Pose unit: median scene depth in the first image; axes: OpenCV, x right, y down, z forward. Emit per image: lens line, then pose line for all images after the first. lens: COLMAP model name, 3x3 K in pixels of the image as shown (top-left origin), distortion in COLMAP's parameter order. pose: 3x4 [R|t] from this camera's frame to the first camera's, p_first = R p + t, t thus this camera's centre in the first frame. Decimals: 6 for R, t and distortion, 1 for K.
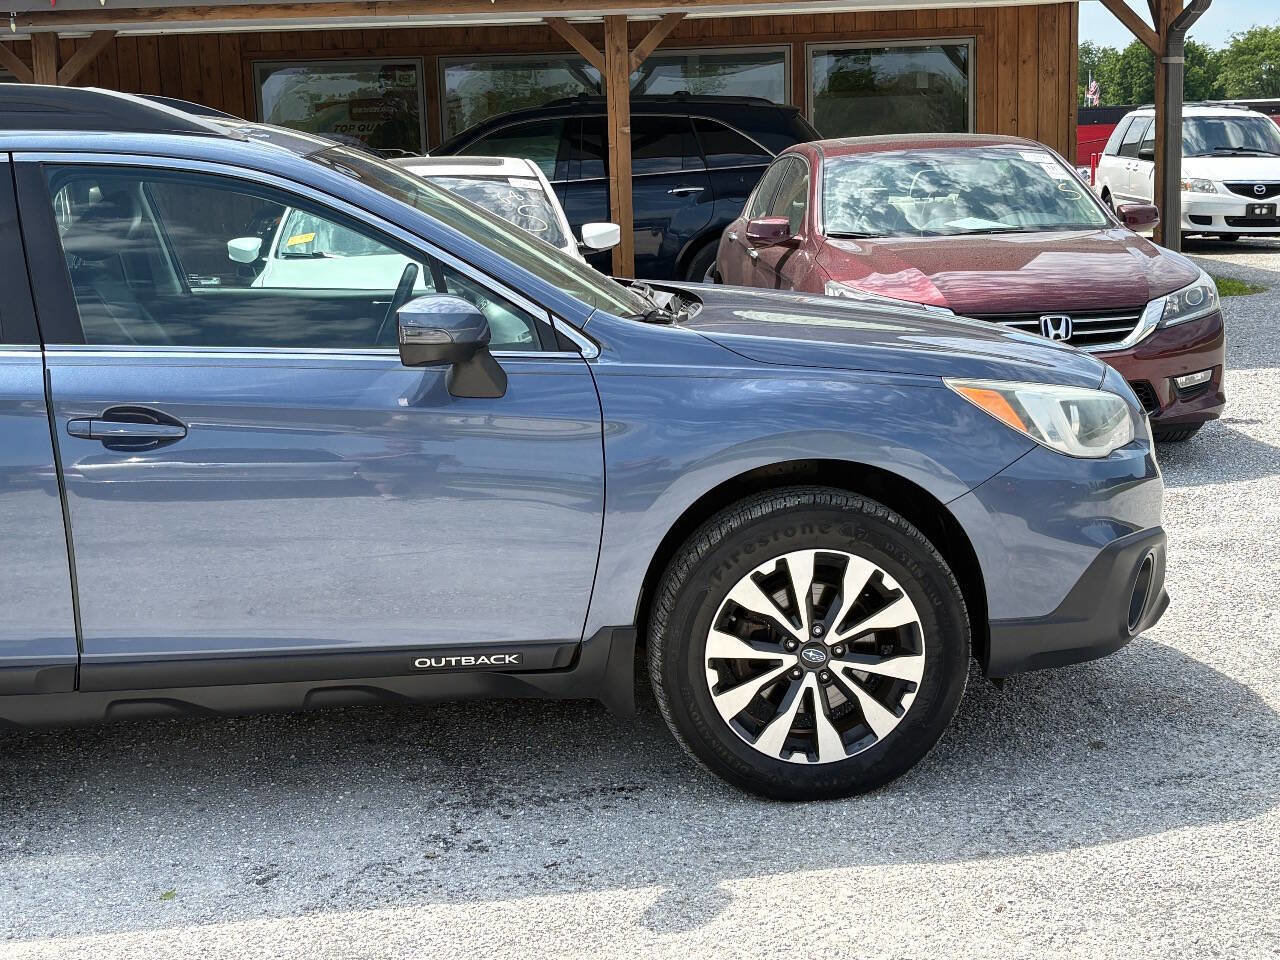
lens RADIAL K [[1805.3, 0, 640.0], [0, 1805.3, 480.0], [0, 0, 1]] dist [0.107765, -0.034321]
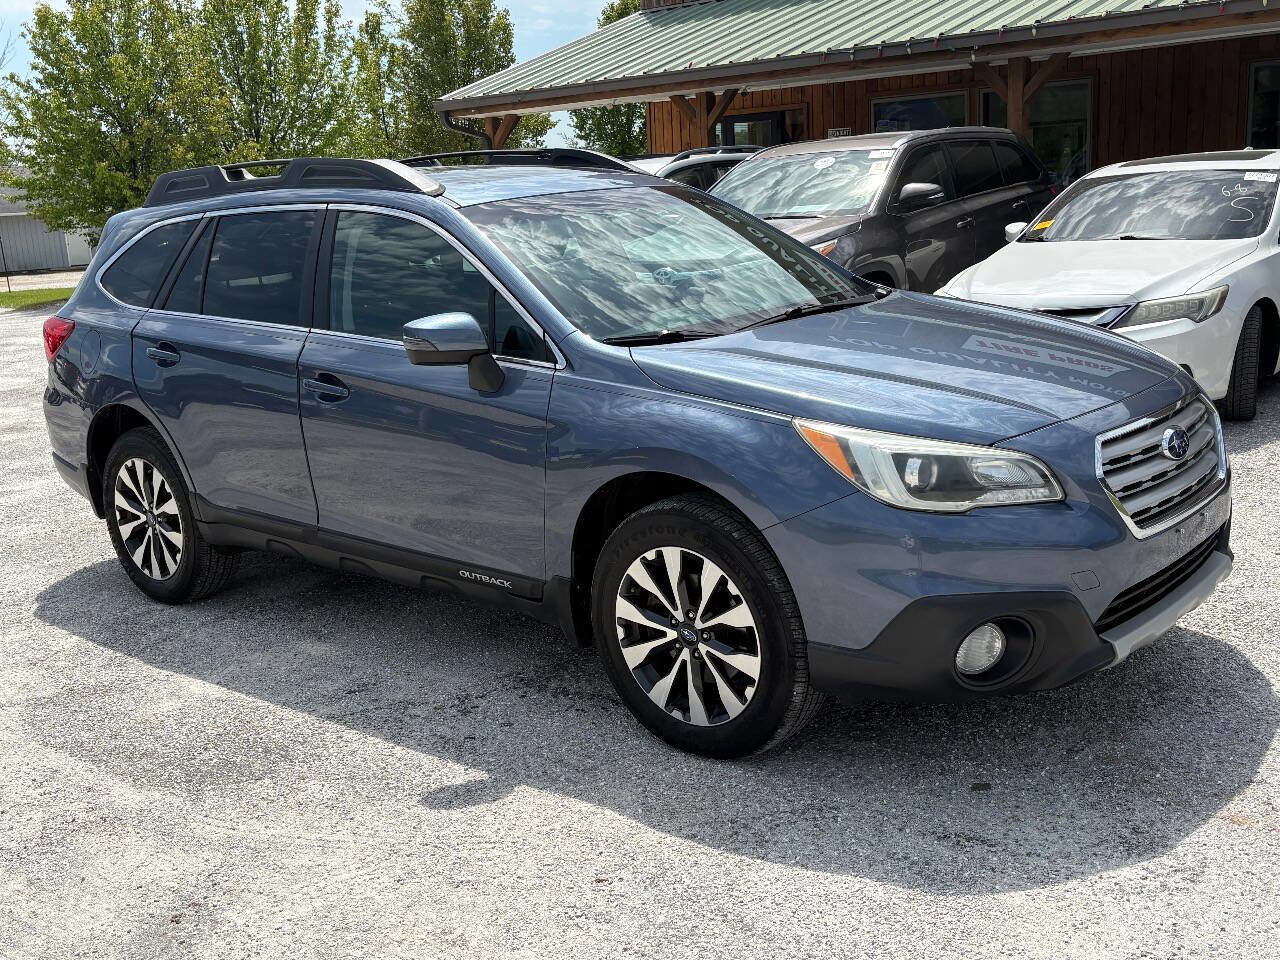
lens RADIAL K [[1327.7, 0, 643.4], [0, 1327.7, 474.9], [0, 0, 1]] dist [0.113054, -0.244681]
pose [[0.701347, 0.152599, -0.696294, 0.674019], [-0.097059, 0.988163, 0.118801, -0.109536], [0.706181, -0.015739, 0.707856, 0.358881]]
